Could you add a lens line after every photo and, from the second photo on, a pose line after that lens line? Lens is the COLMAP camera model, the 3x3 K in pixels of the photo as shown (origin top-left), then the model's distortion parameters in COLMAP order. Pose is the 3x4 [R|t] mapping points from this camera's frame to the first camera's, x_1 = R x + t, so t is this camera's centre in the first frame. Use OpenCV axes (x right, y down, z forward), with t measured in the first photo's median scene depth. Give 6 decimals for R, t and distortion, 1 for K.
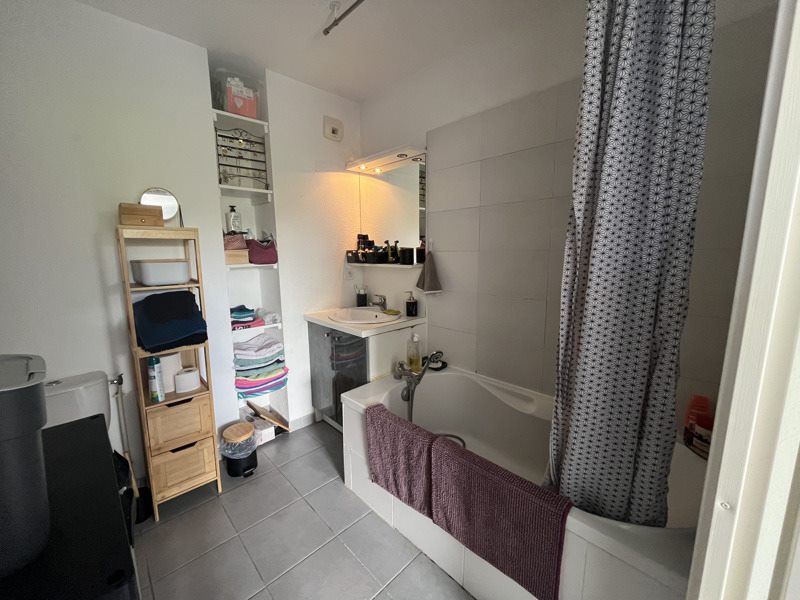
lens RADIAL K [[321.2, 0, 398.4], [0, 321.2, 299.0], [0, 0, 1]] dist [-0.001848, -0.000075]
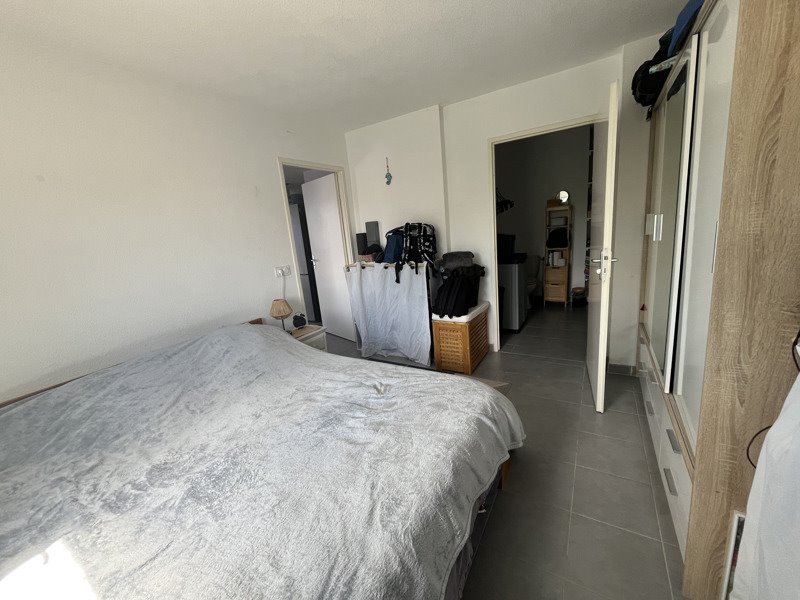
lens RADIAL K [[321.2, 0, 398.4], [0, 321.2, 299.0], [0, 0, 1]] dist [-0.001848, -0.000075]
pose [[0.248448, 0.189587, -0.949911, 1.741042], [-0.063229, 0.981742, 0.179402, 0.166778], [0.966579, 0.015490, 0.255900, -1.092200]]
